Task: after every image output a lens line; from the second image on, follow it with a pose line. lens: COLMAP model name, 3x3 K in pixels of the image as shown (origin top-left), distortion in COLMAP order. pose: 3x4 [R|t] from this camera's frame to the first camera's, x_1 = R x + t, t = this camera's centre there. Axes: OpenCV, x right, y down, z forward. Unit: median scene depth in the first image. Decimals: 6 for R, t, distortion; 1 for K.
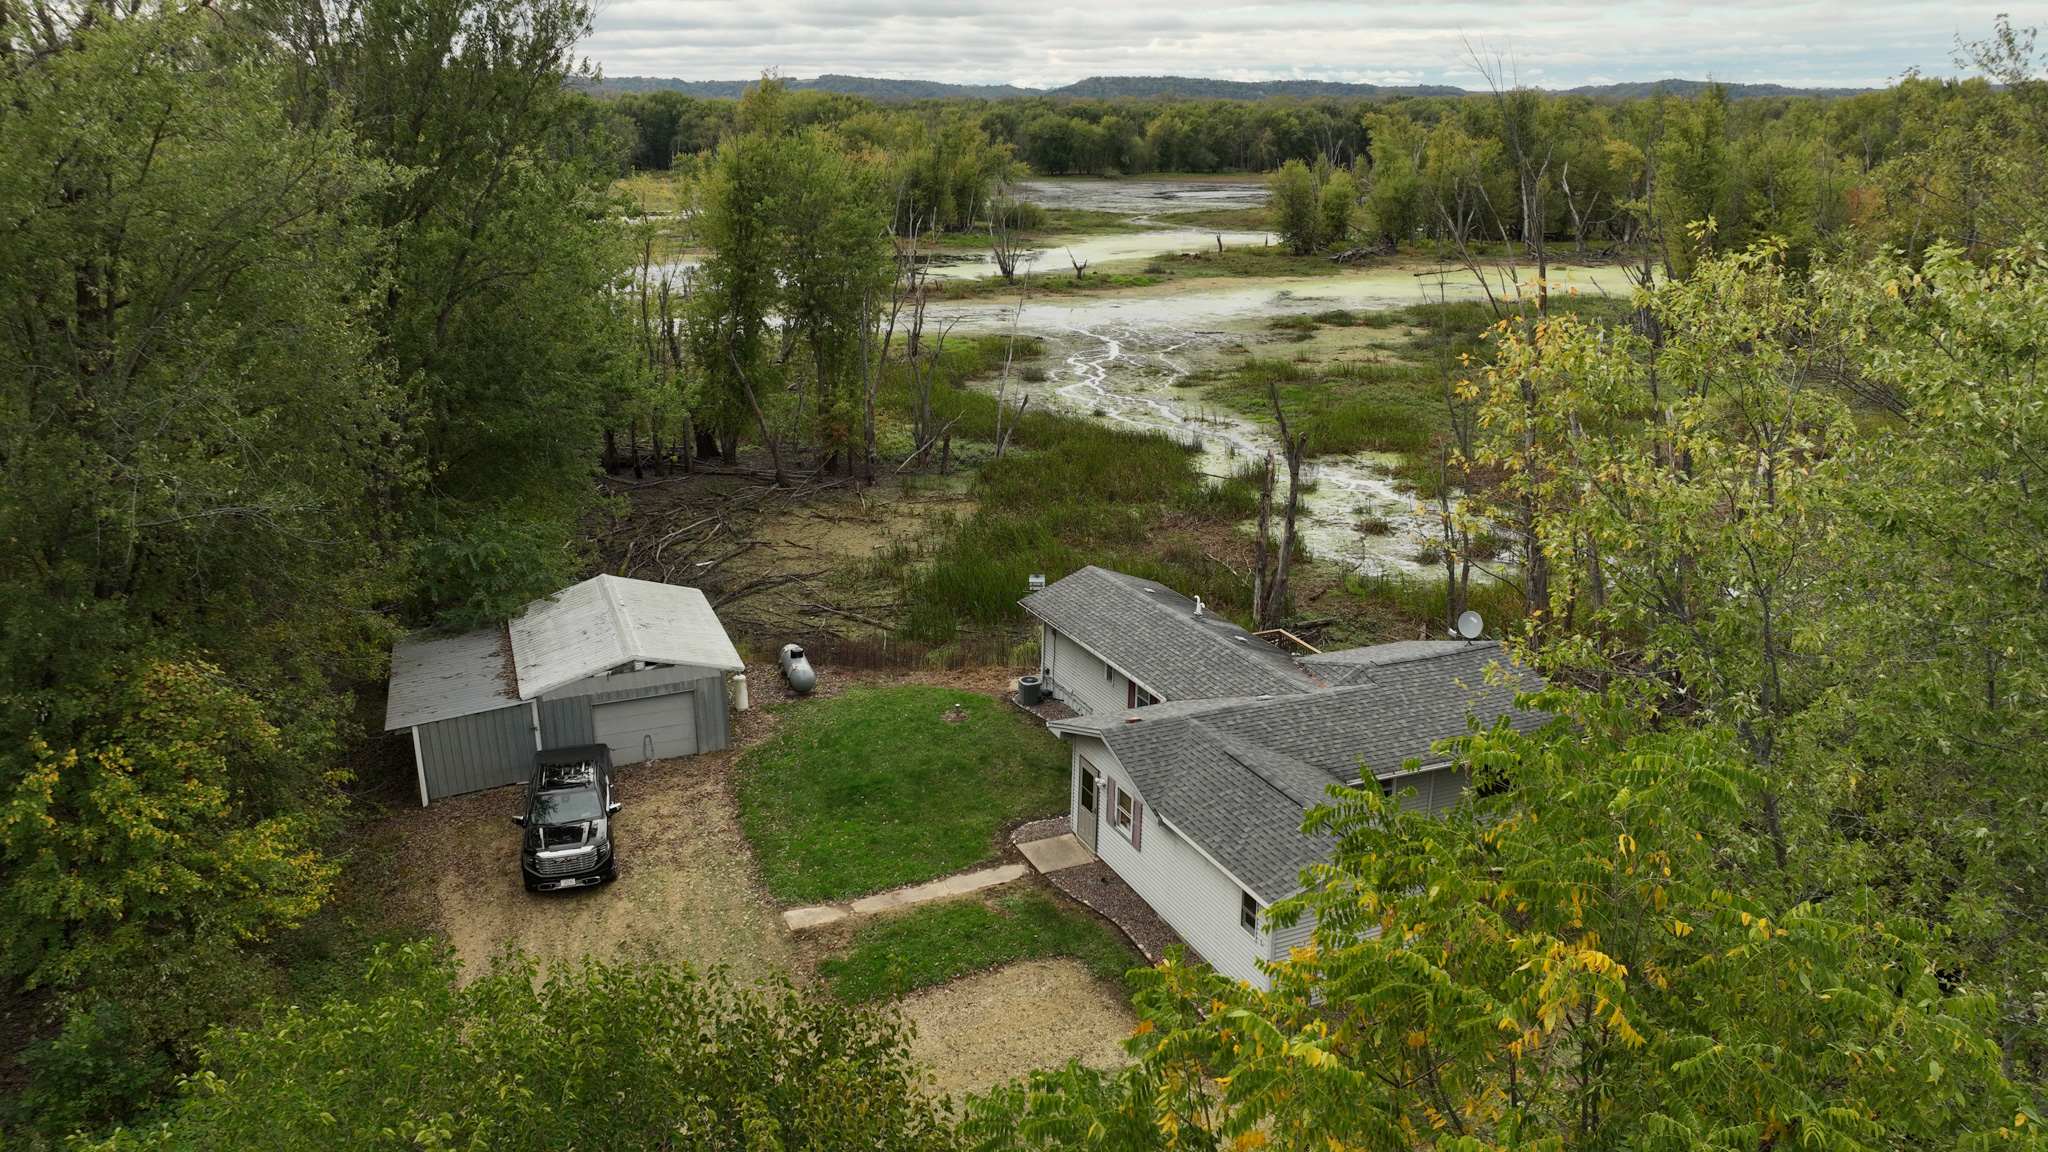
lens RADIAL K [[1445.1, 0, 1028.1], [0, 1445.1, 577.7], [0, 0, 1]] dist [-0.000031, 0.020591]
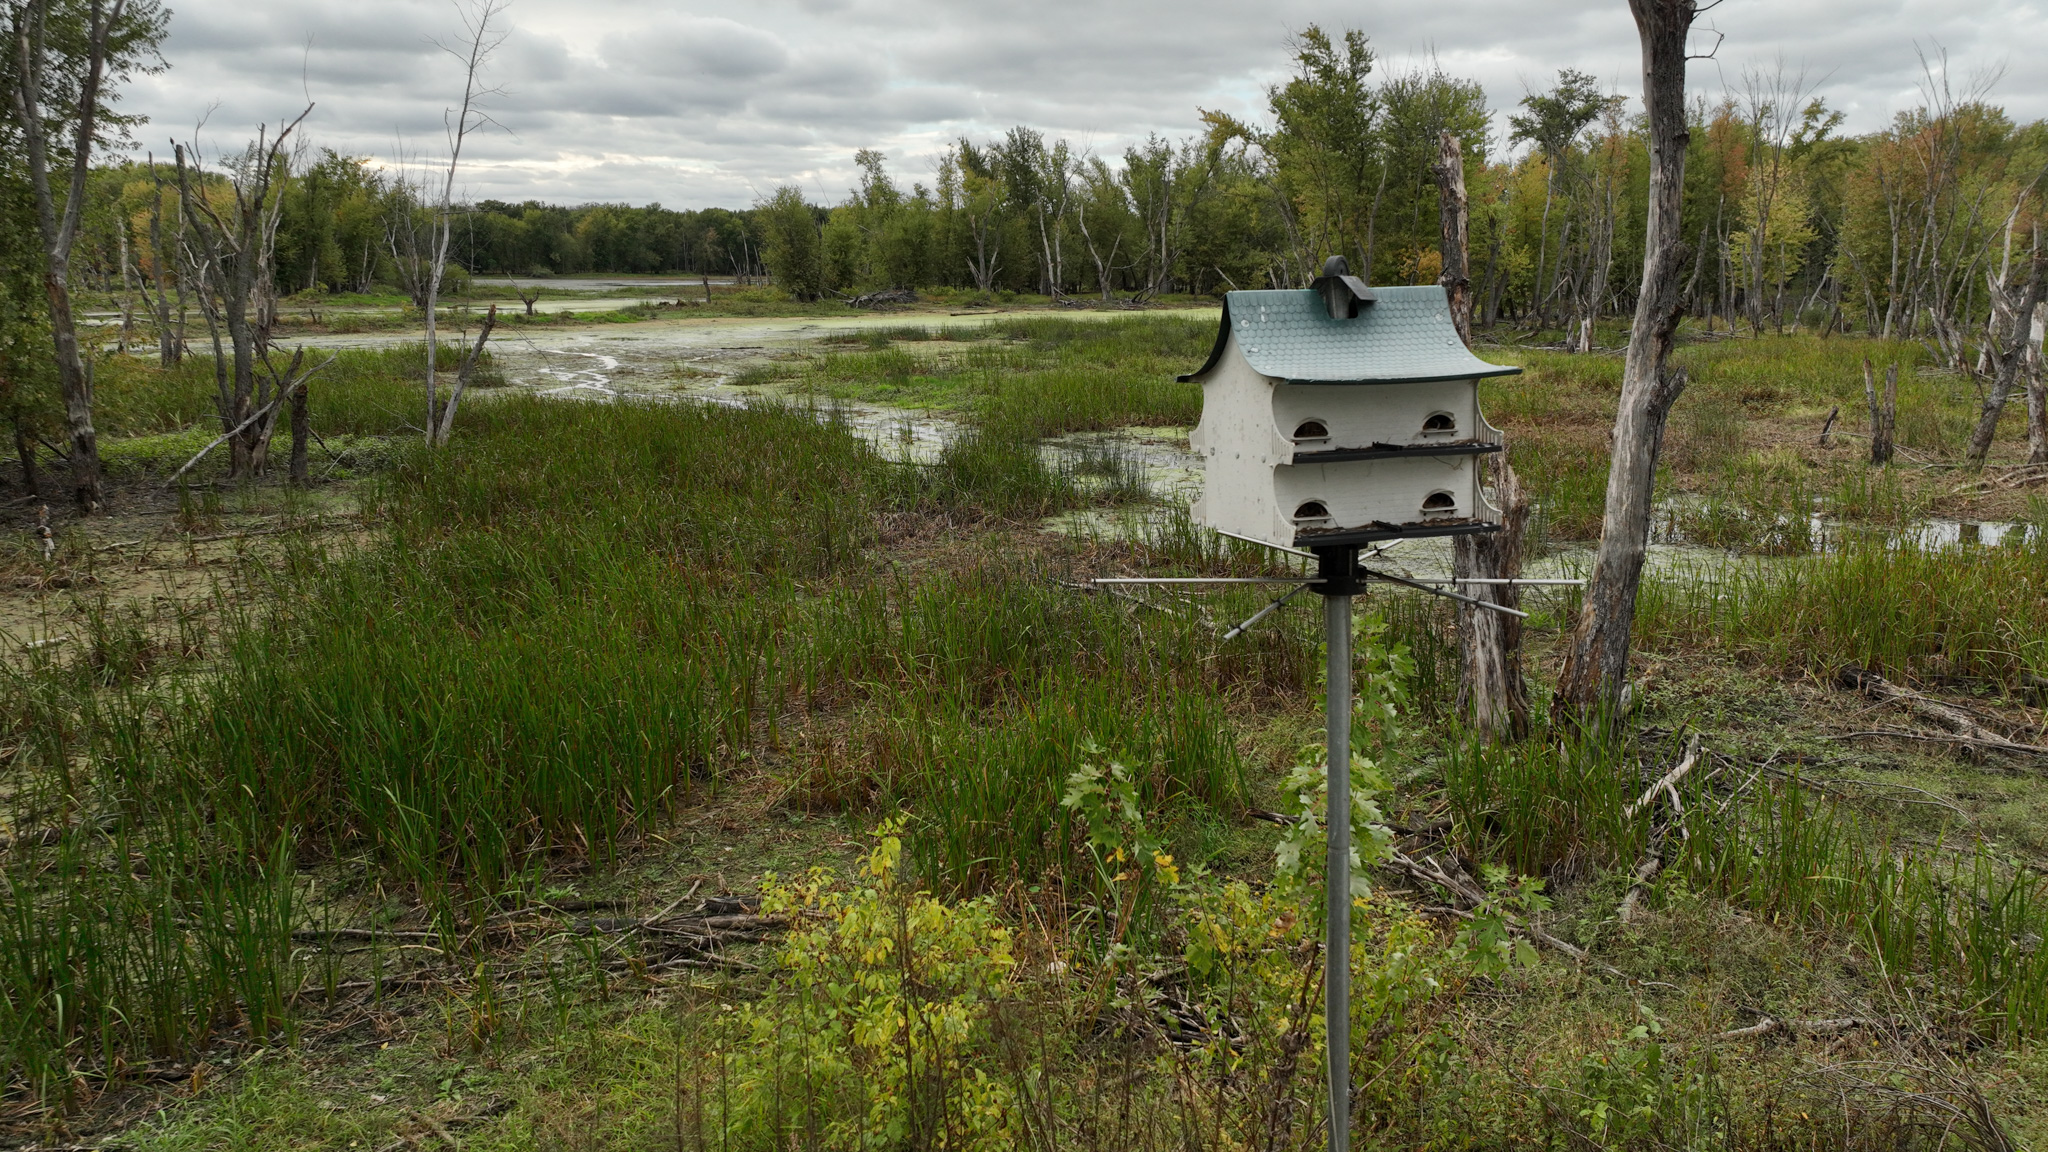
lens RADIAL K [[1445.1, 0, 1020.7], [0, 1445.1, 563.5], [0, 0, 1]] dist [-0.000031, 0.020591]
pose [[0.929415, -0.073888, 0.361563, -0.019342], [0.109553, 0.990826, -0.079130, 0.008360], [-0.352399, 0.113155, 0.928984, 0.616024]]
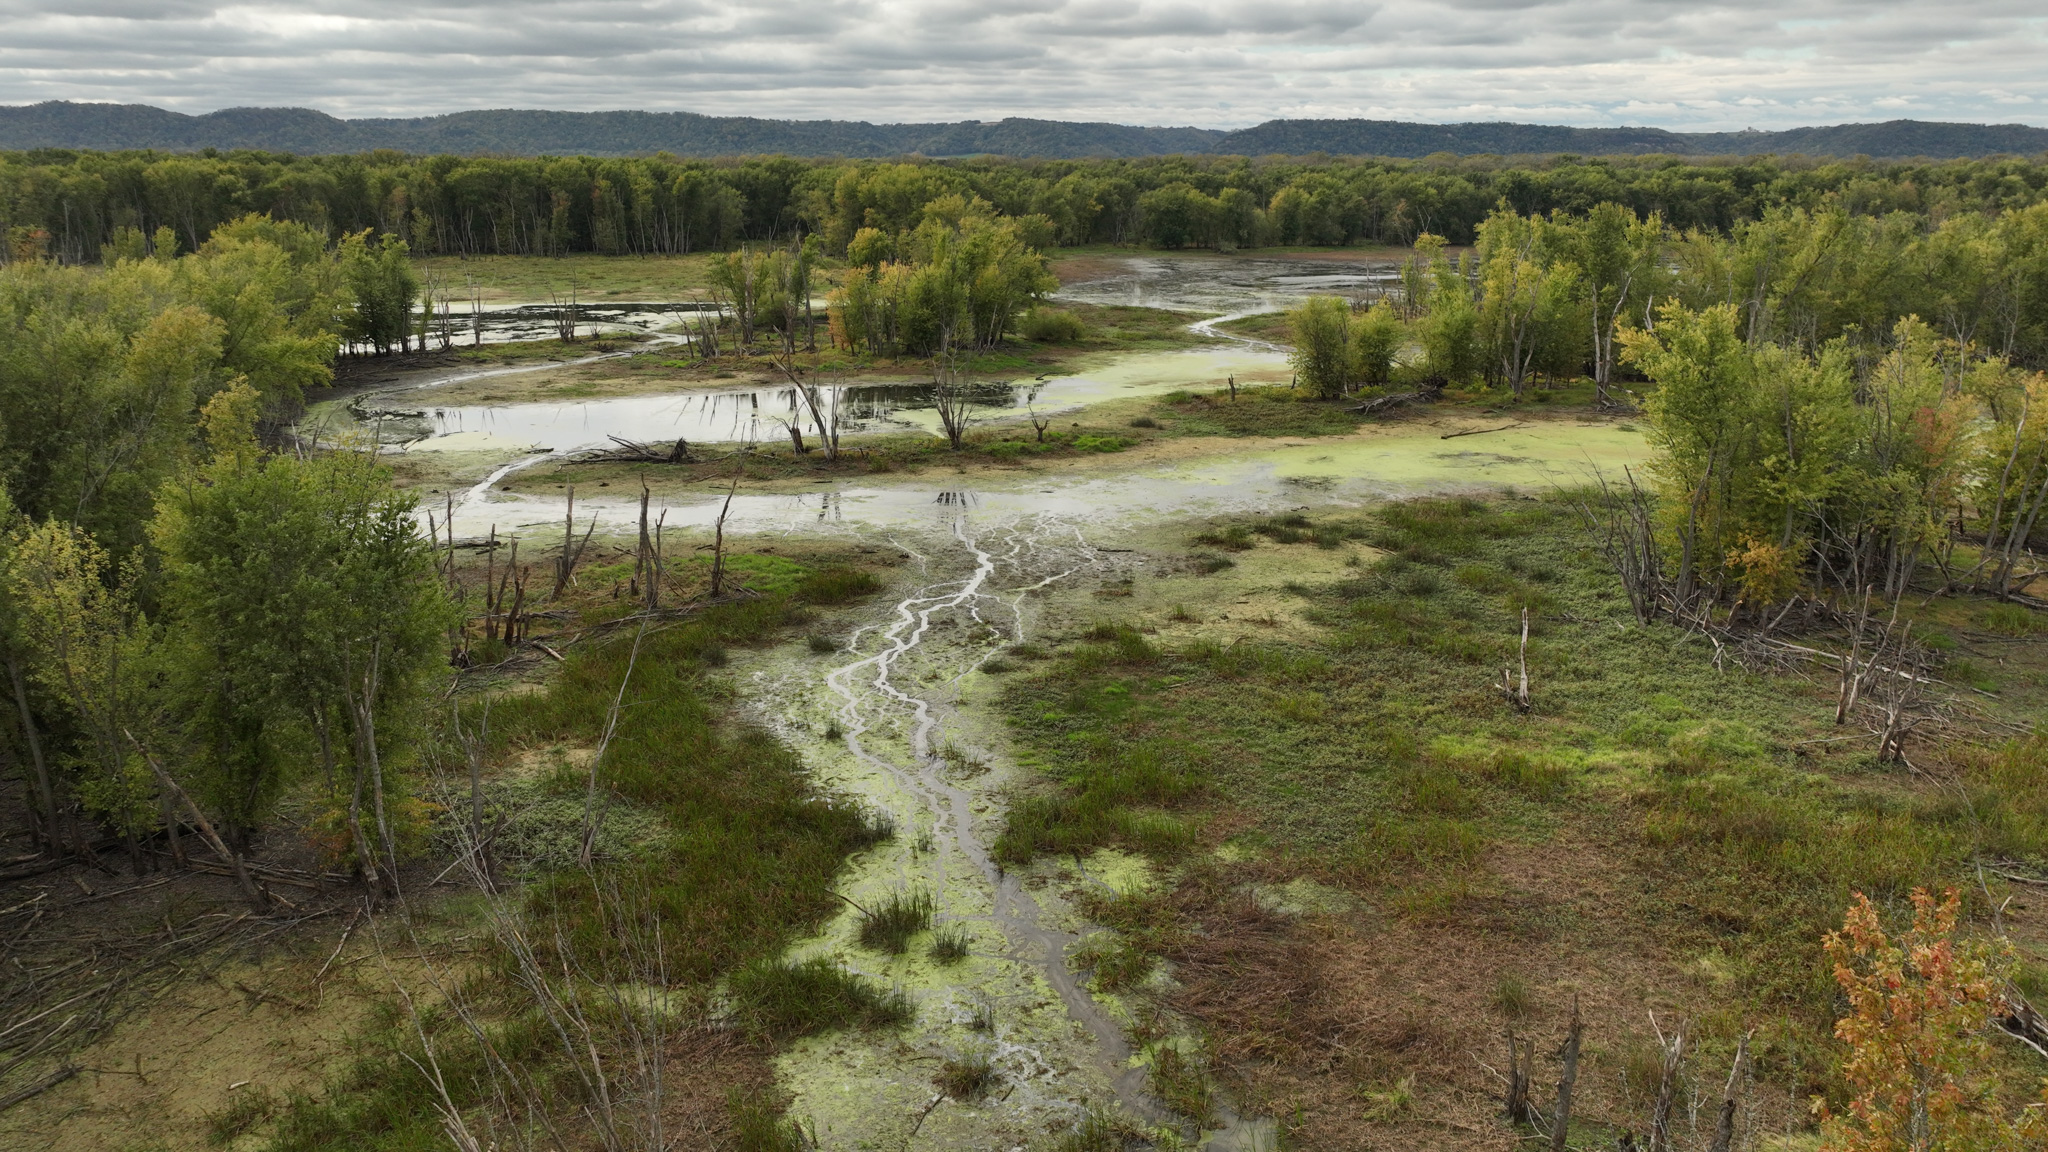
lens RADIAL K [[1445.1, 0, 1026.0], [0, 1445.1, 563.1], [0, 0, 1]] dist [-0.000031, 0.020591]
pose [[0.991765, 0.035806, -0.122966, 0.349310], [-0.039816, 0.998747, -0.030310, -0.264680], [0.121727, 0.034956, 0.991948, 0.313151]]
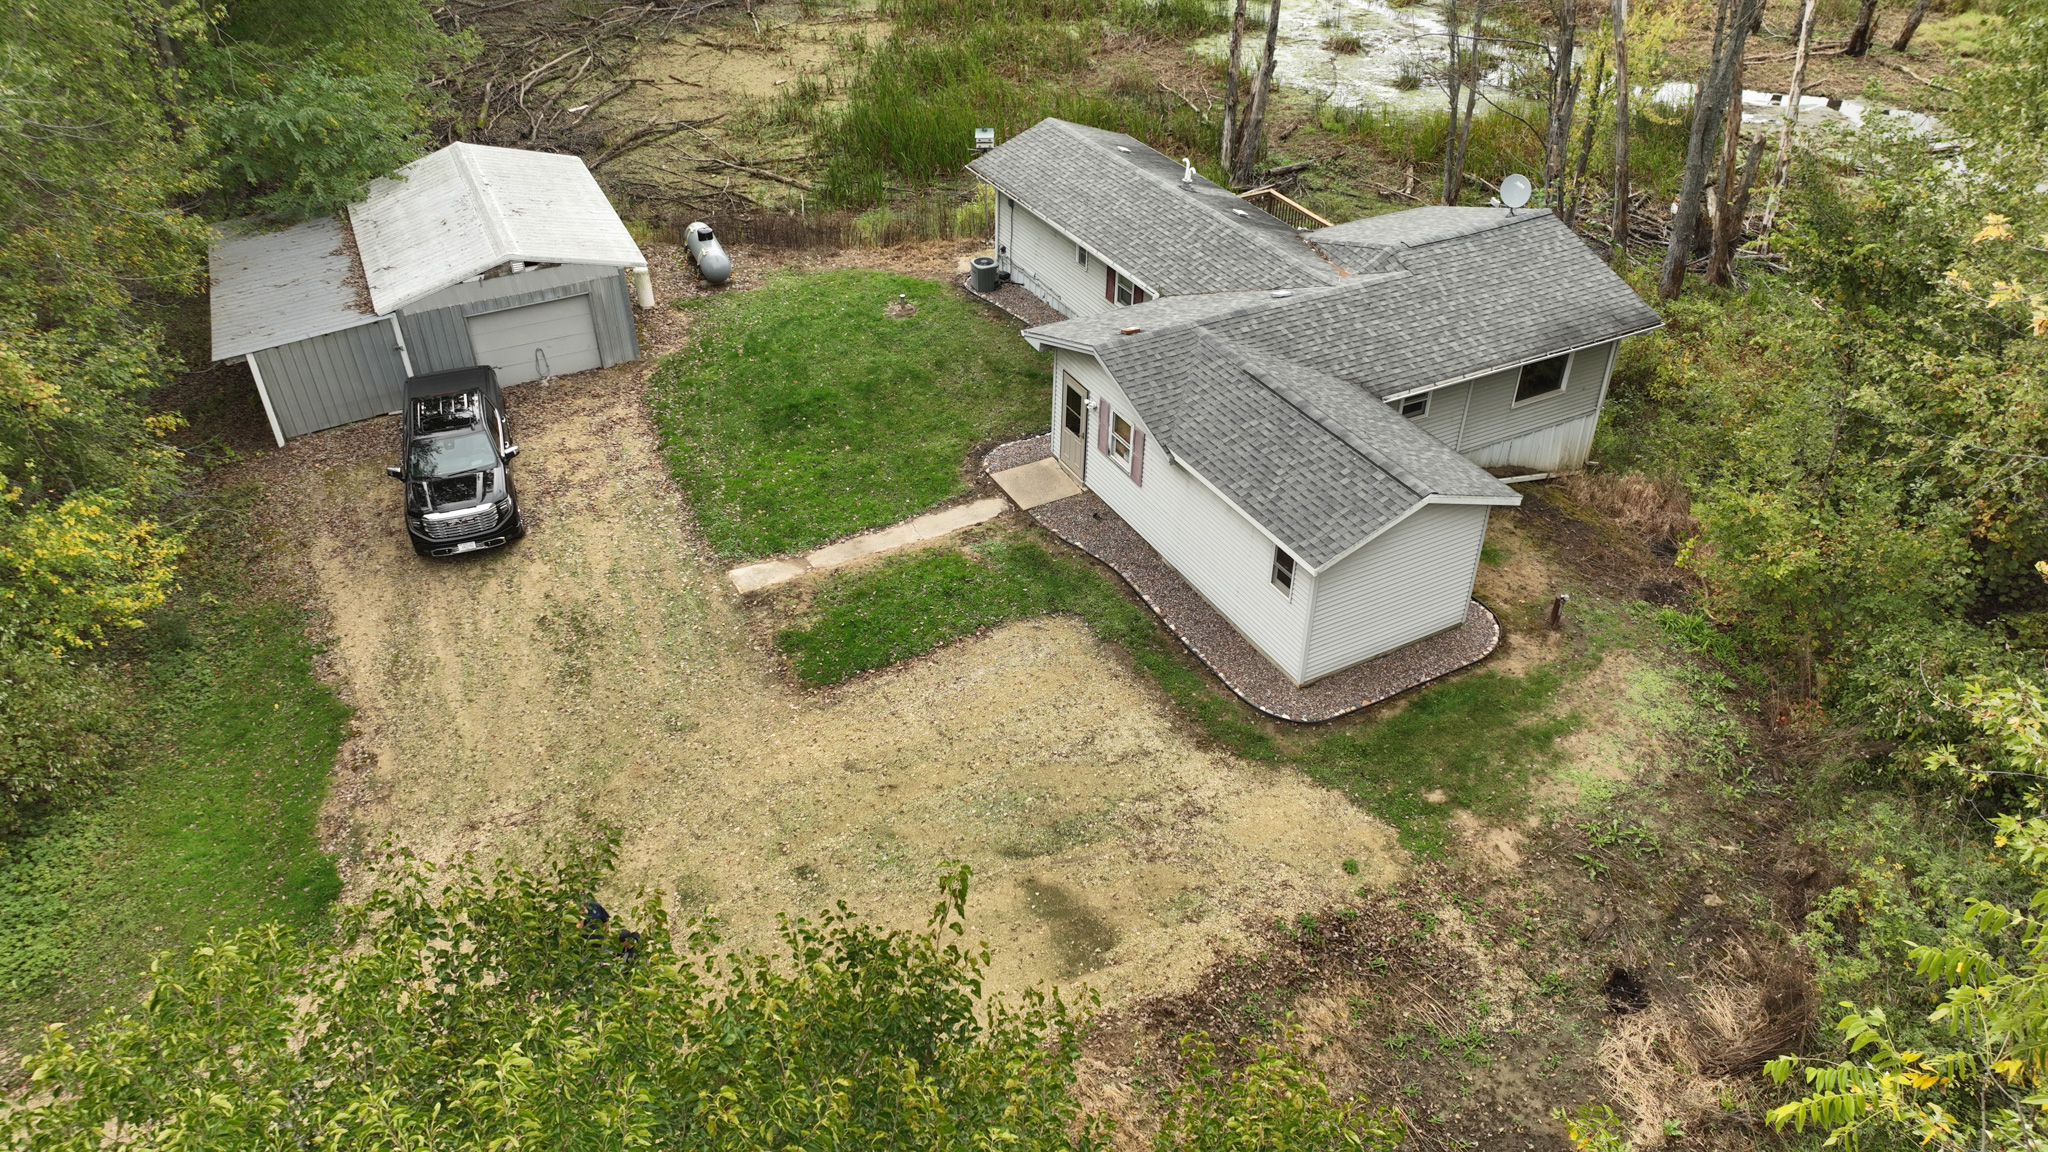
lens RADIAL K [[1445.1, 0, 1025.8], [0, 1445.1, 574.5], [0, 0, 1]] dist [-0.000031, 0.020591]
pose [[0.997498, -0.041950, 0.056907, -0.018555], [0.021468, 0.946652, 0.321542, -0.017091], [-0.067360, -0.319516, 0.945184, 0.078132]]
